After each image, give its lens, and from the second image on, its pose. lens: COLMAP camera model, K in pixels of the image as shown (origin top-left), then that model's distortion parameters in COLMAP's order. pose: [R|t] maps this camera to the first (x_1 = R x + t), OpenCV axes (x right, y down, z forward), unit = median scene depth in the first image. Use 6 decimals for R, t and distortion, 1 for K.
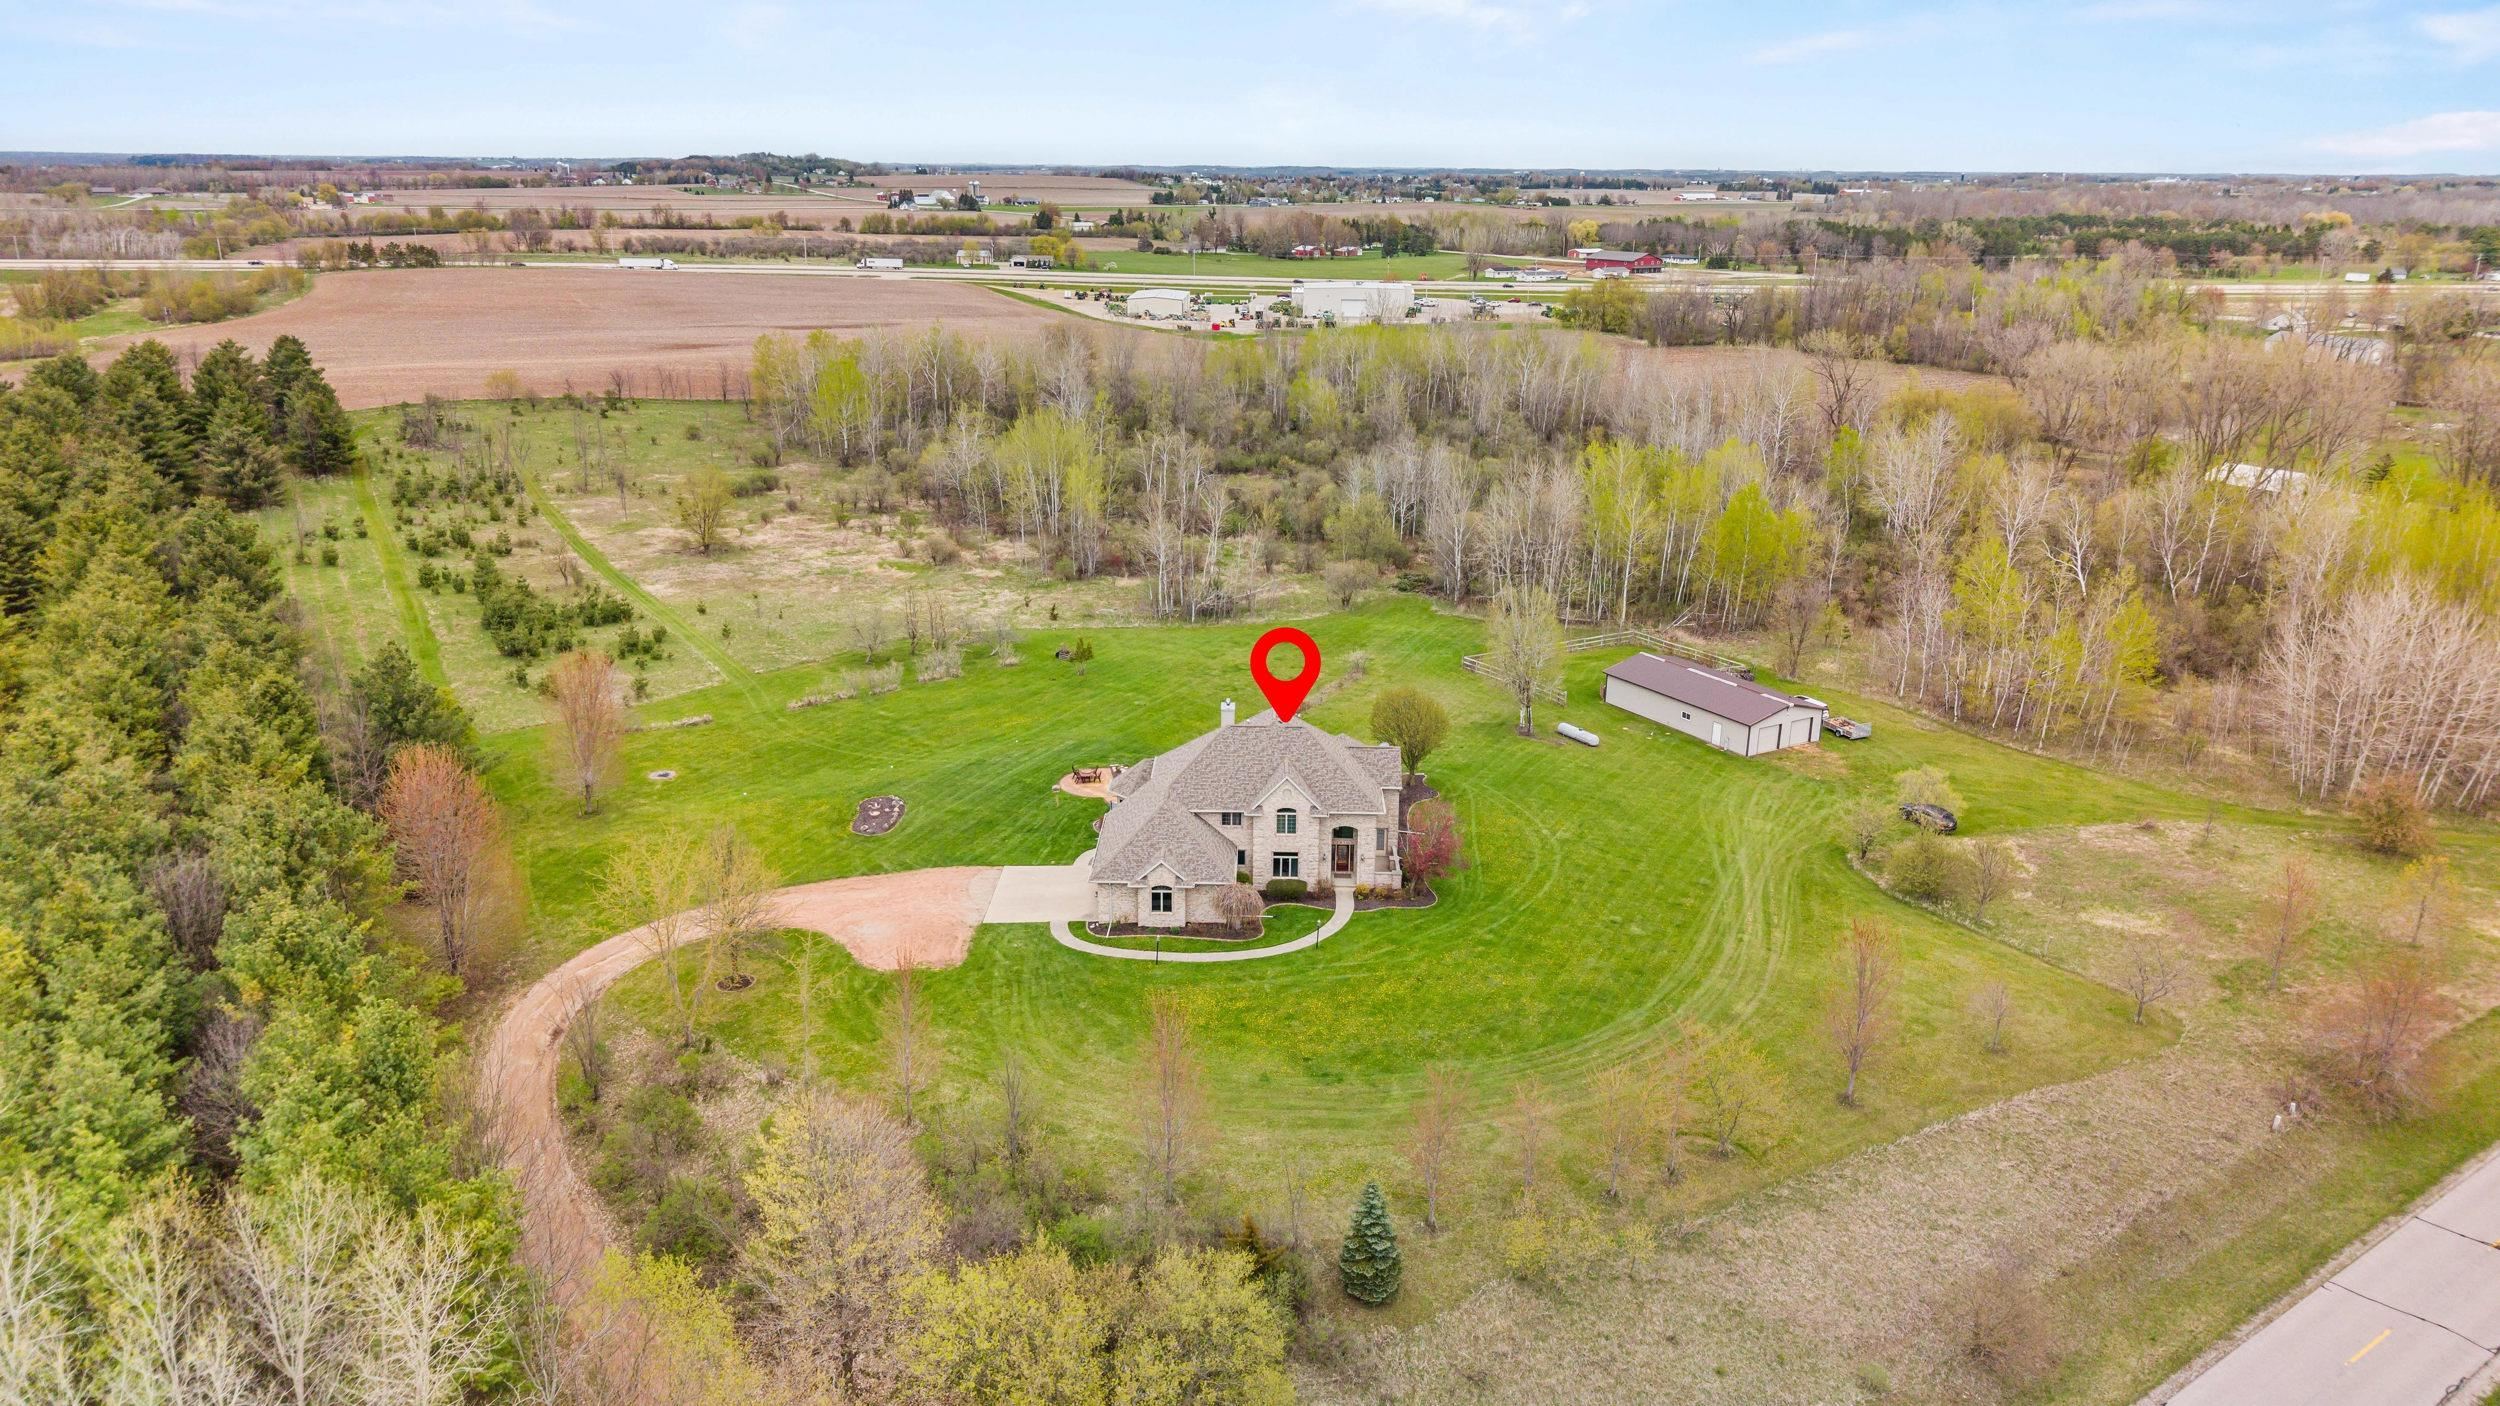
lens RADIAL K [[1663.2, 0, 1260.4], [0, 1663.2, 708.1], [0, 0, 1]] dist [0.052525, -0.042196]
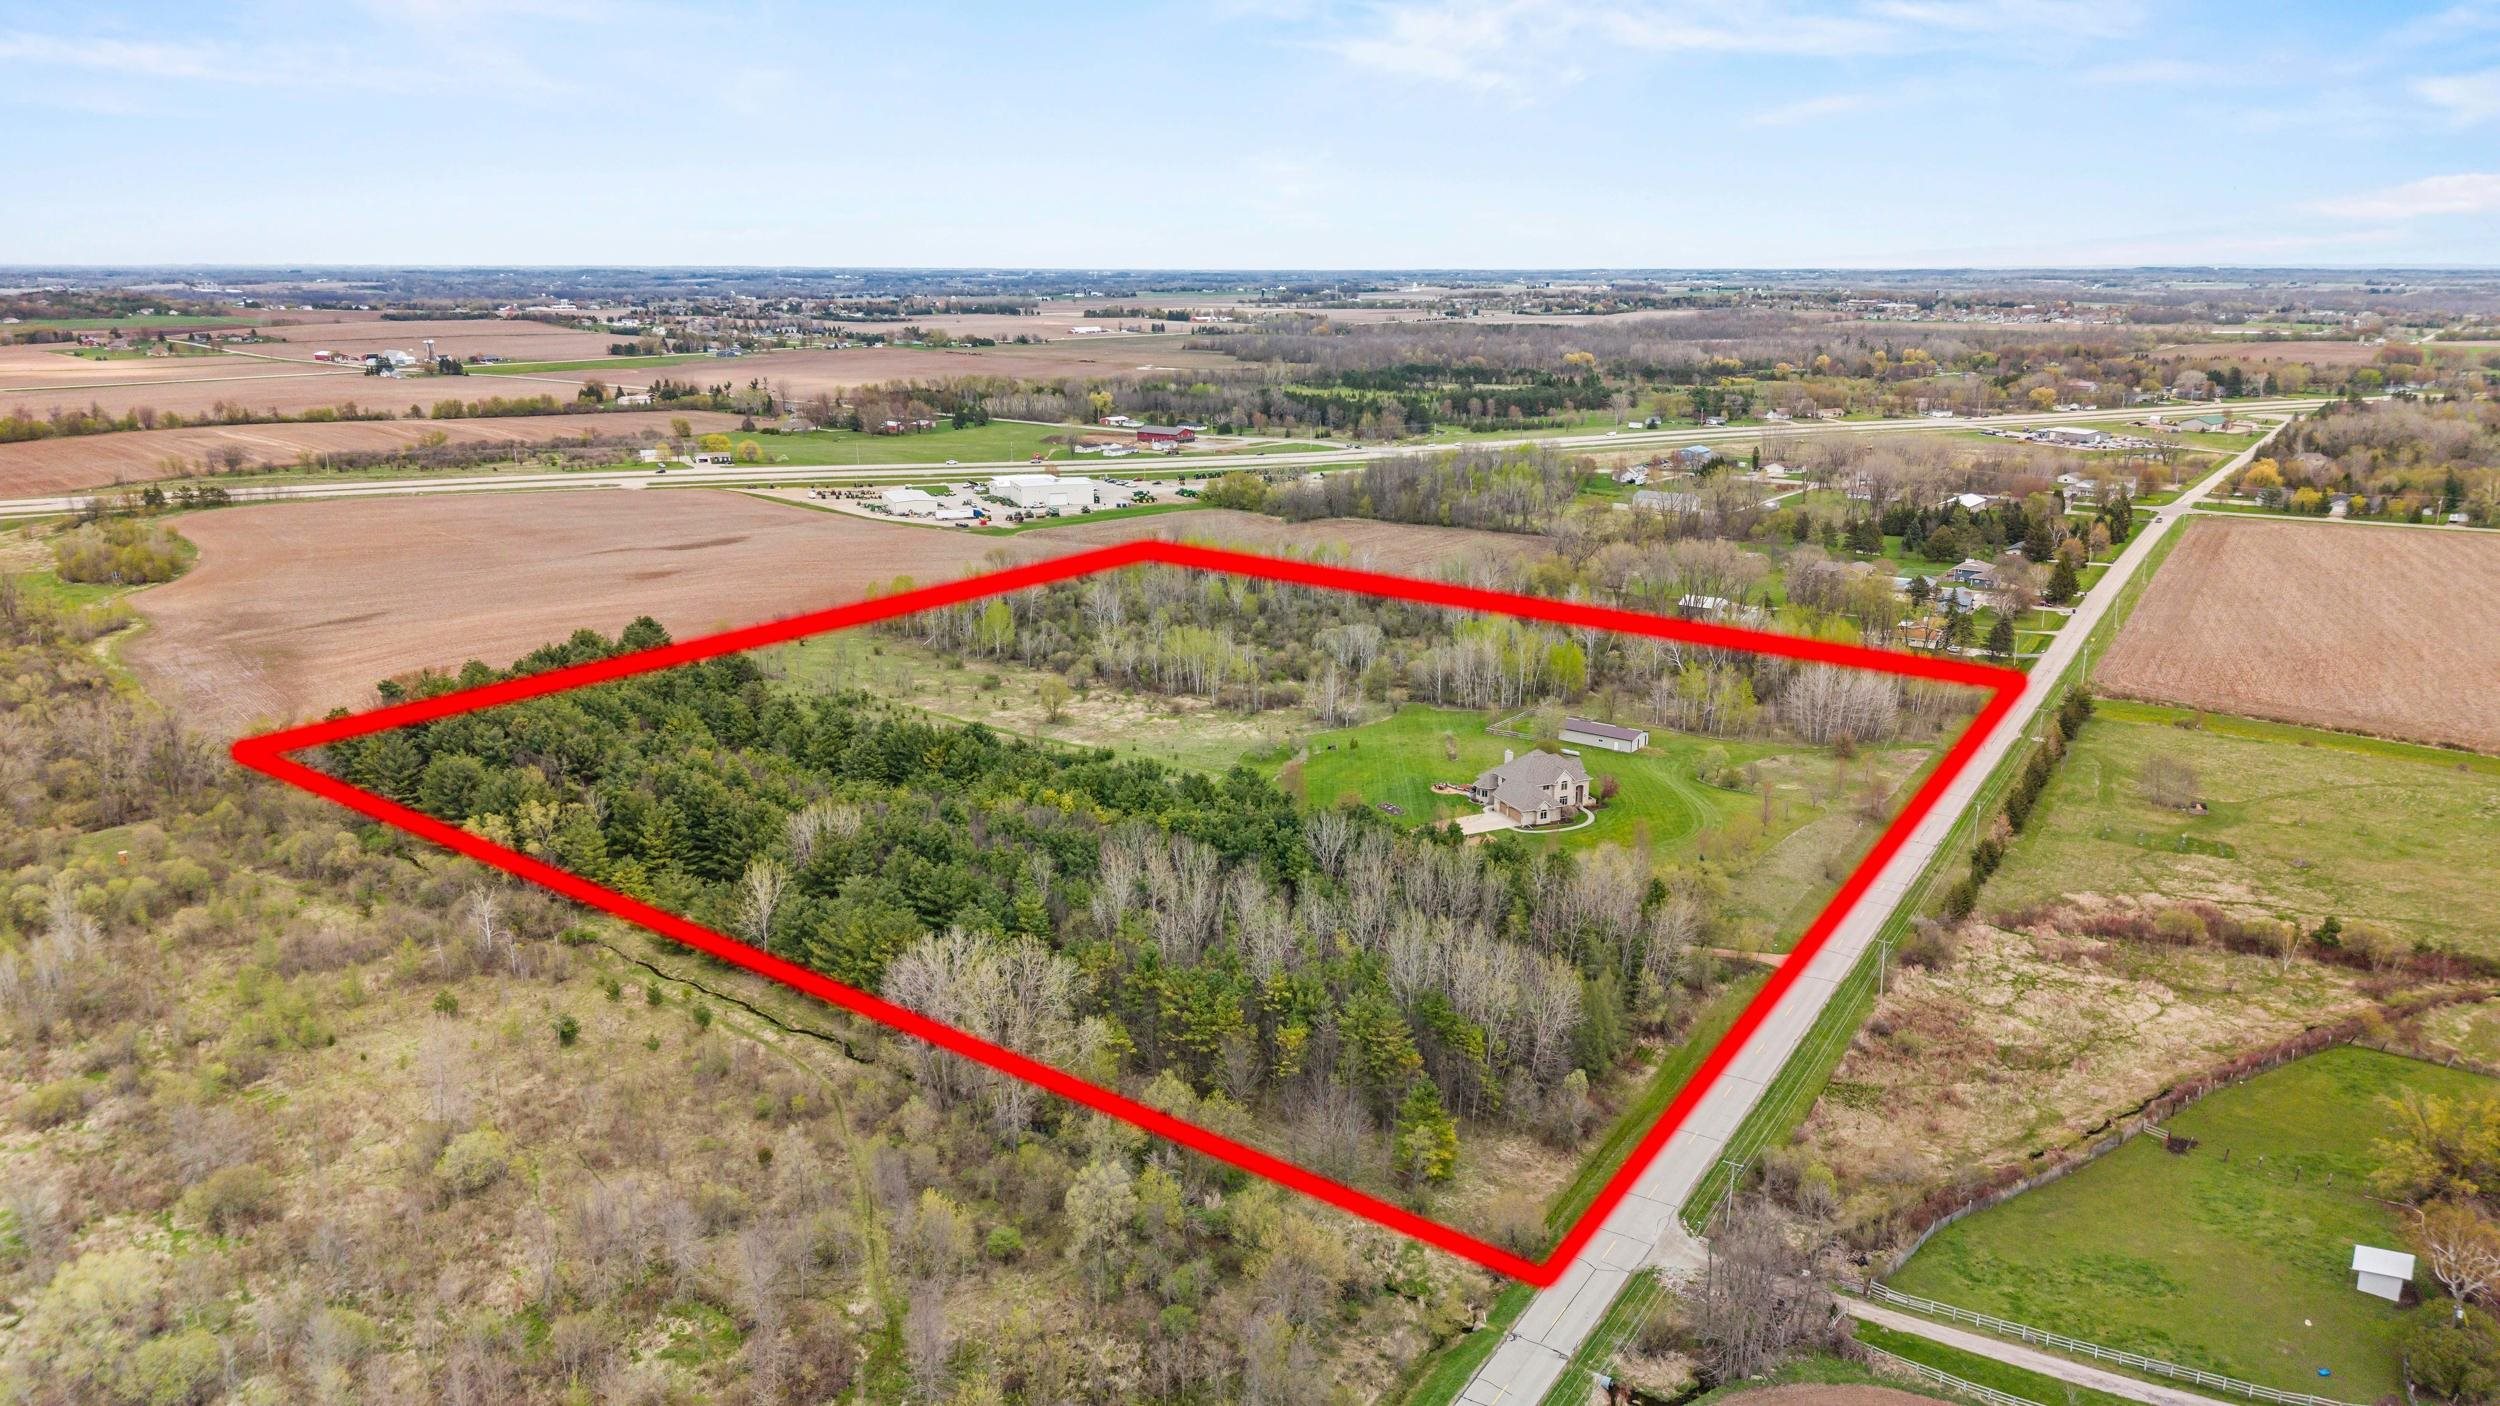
lens RADIAL K [[1663.2, 0, 1247.4], [0, 1663.2, 701.6], [0, 0, 1]] dist [0.052525, -0.042196]
pose [[0.925437, -0.103212, 0.364574, -0.297037], [0.123751, 0.991752, -0.033364, -0.009674], [-0.358123, 0.075993, 0.930577, -0.296387]]
